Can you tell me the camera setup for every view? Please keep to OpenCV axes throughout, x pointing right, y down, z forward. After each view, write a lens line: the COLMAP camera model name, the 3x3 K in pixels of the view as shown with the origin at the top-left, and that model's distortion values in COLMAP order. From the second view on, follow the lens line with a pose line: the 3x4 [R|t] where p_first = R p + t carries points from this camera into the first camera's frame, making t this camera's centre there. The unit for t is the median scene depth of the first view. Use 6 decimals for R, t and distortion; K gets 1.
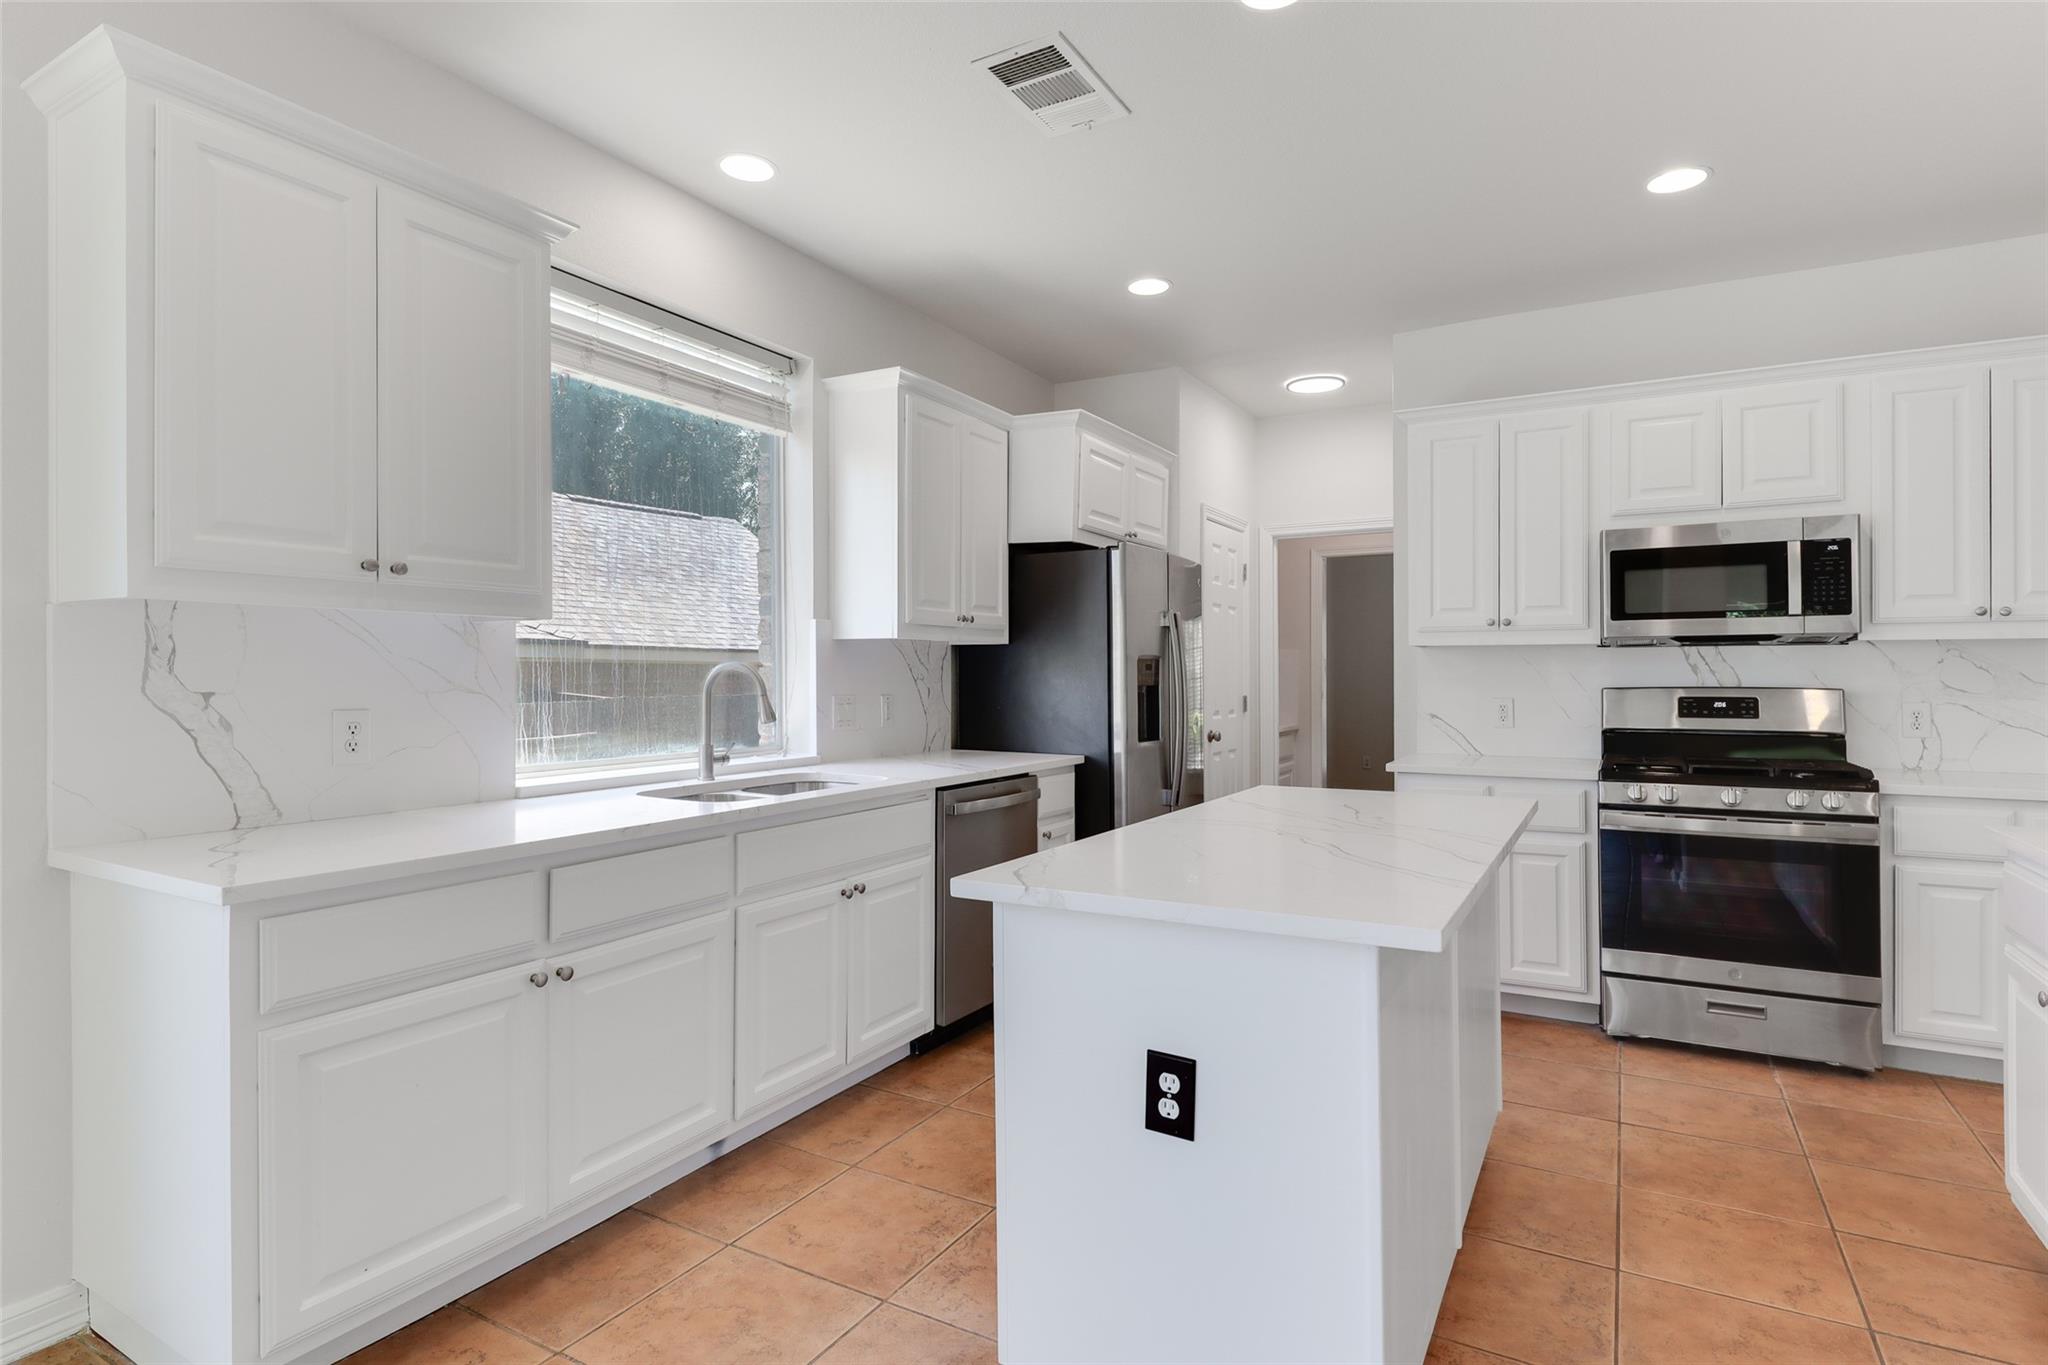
lens RADIAL K [[1055.7, 0, 1024.0], [0, 1055.7, 682.5], [0, 0, 1]] dist [0.017776, -0.009725]
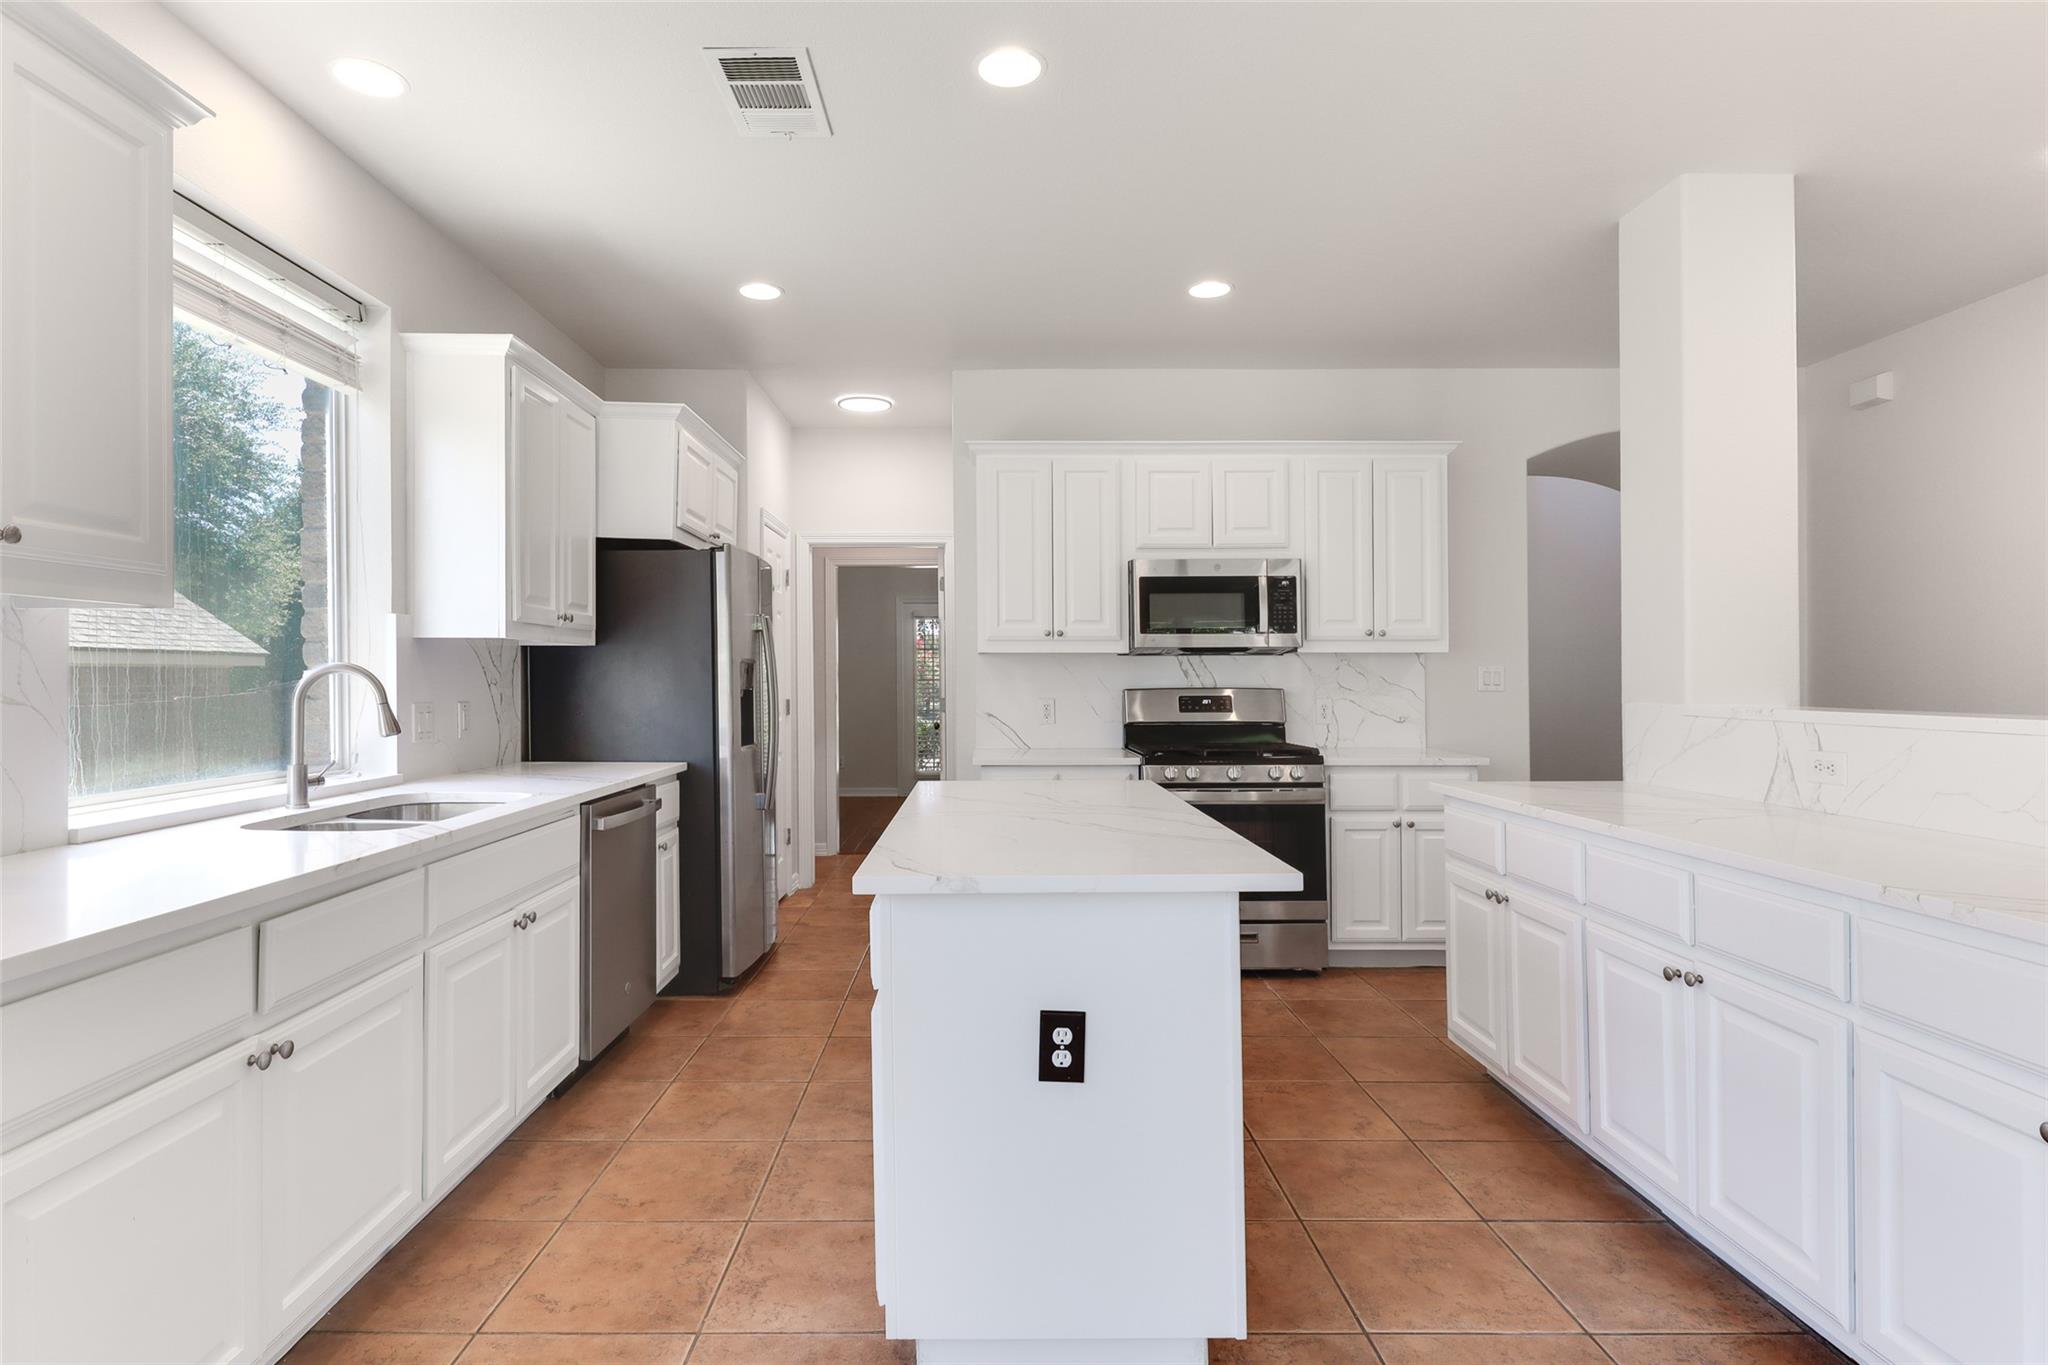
lens RADIAL K [[1073.5, 0, 982.1], [0, 1073.5, 678.5], [0, 0, 1]] dist [0.016862, -0.010399]
pose [[0.871466, -0.000914, 0.490455, -0.232152], [0.004581, 0.999970, -0.006276, -0.000065], [-0.490435, 0.007716, 0.871444, 0.013384]]
